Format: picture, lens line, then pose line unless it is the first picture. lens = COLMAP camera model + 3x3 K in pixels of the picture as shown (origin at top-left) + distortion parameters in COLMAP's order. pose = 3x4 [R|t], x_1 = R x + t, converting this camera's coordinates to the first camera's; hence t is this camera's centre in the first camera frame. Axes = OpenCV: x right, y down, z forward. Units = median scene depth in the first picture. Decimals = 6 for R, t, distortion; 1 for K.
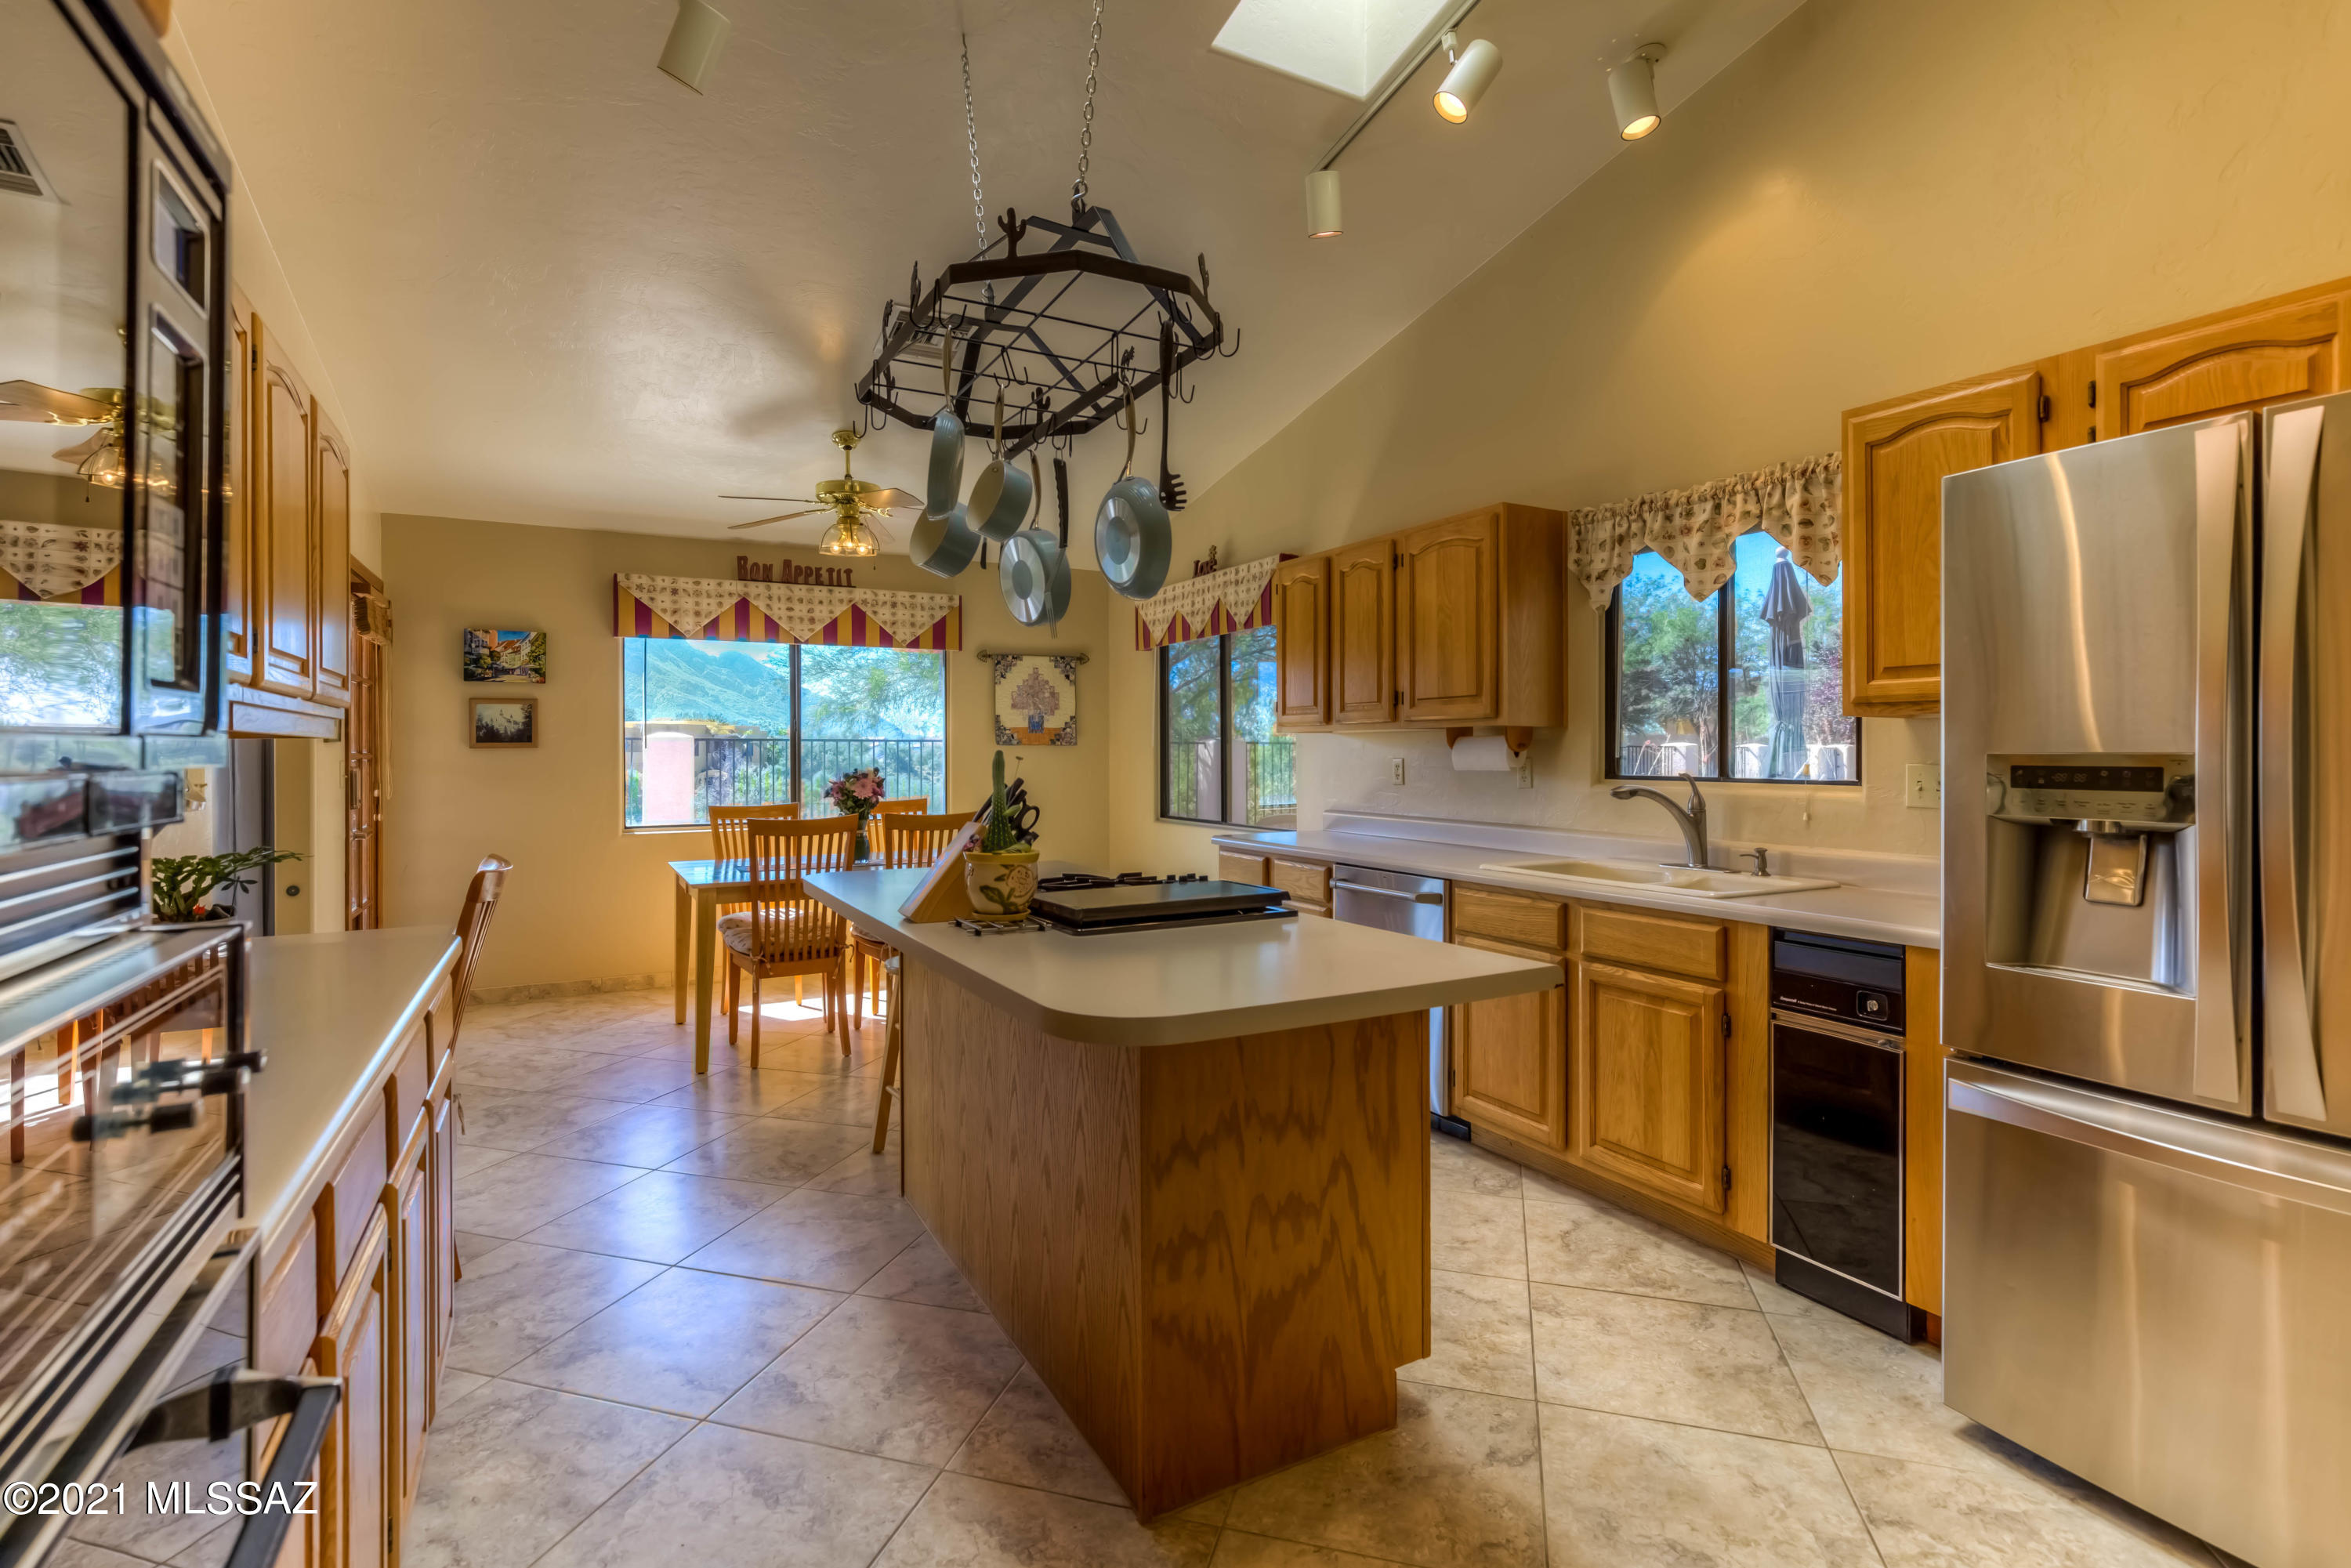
lens RADIAL K [[1102.5, 0, 1162.8], [0, 1102.5, 761.9], [0, 0, 1]] dist [0.002138, 0.000271]
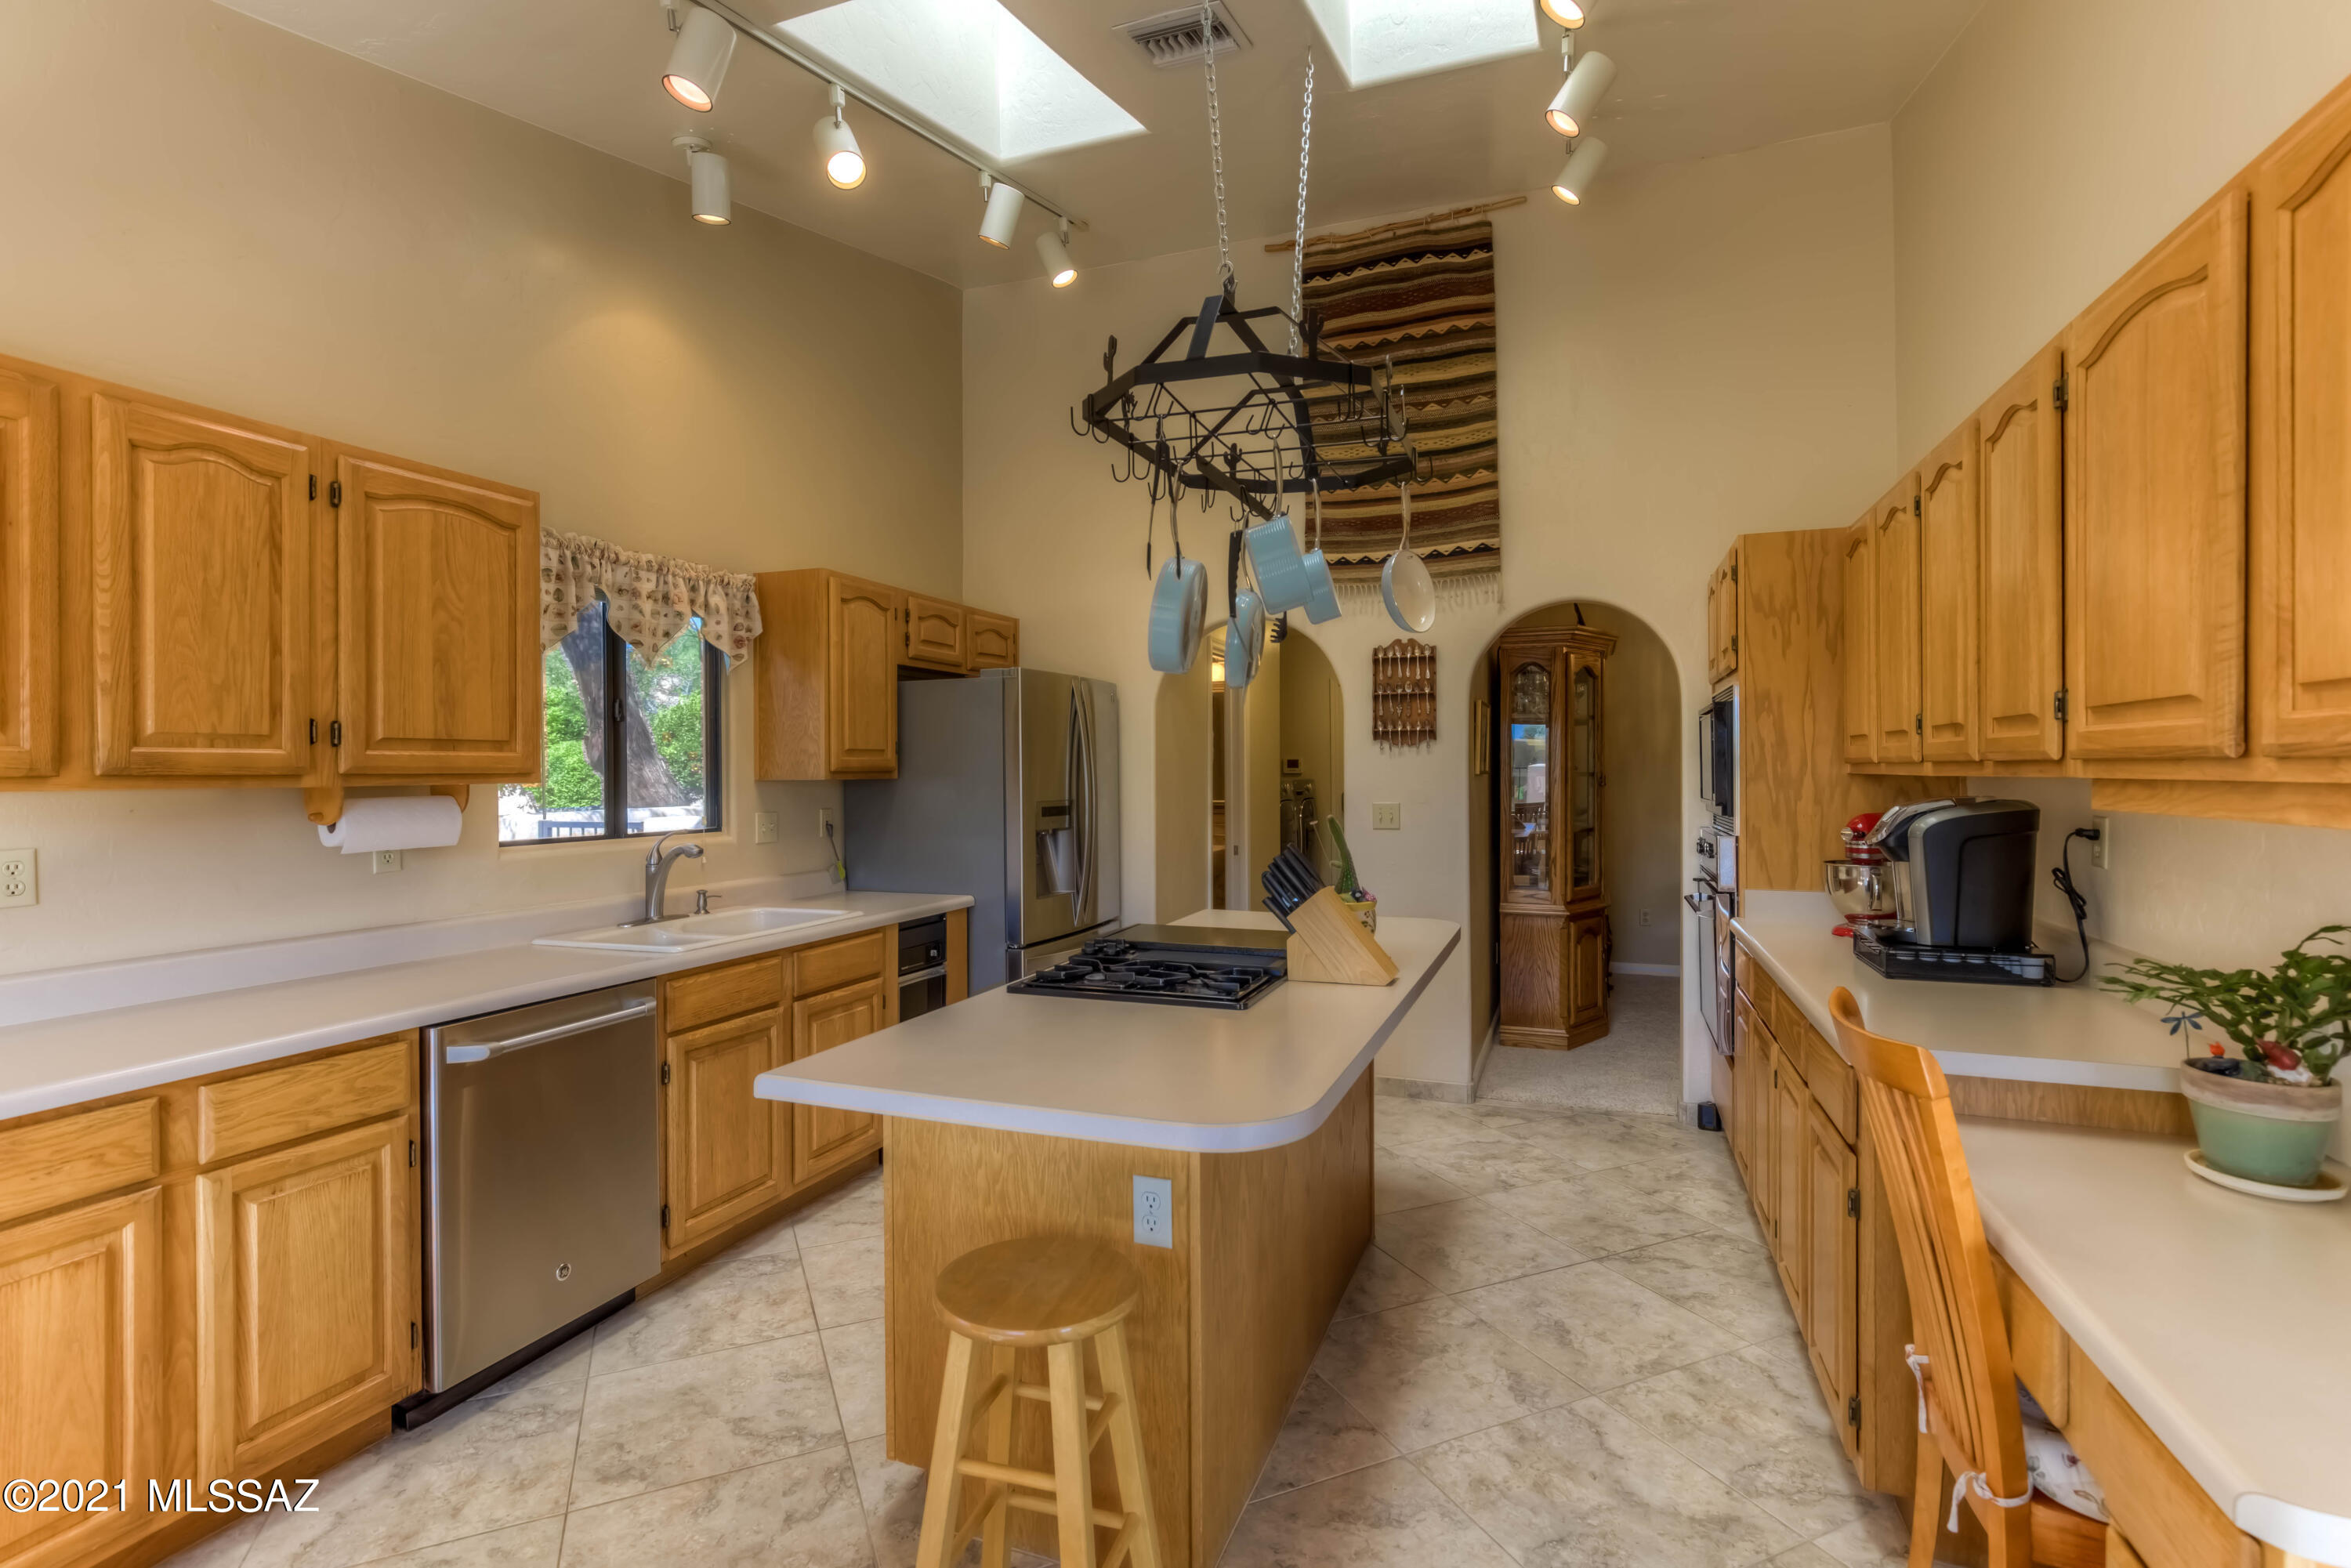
lens RADIAL K [[1102.5, 0, 1176.9], [0, 1102.5, 778.6], [0, 0, 1]] dist [0.002138, 0.000271]
pose [[-0.661632, -0.001374, 0.749827, -0.885928], [0.009911, 0.999895, 0.010577, -0.063072], [-0.749763, 0.014430, -0.661549, 1.856136]]
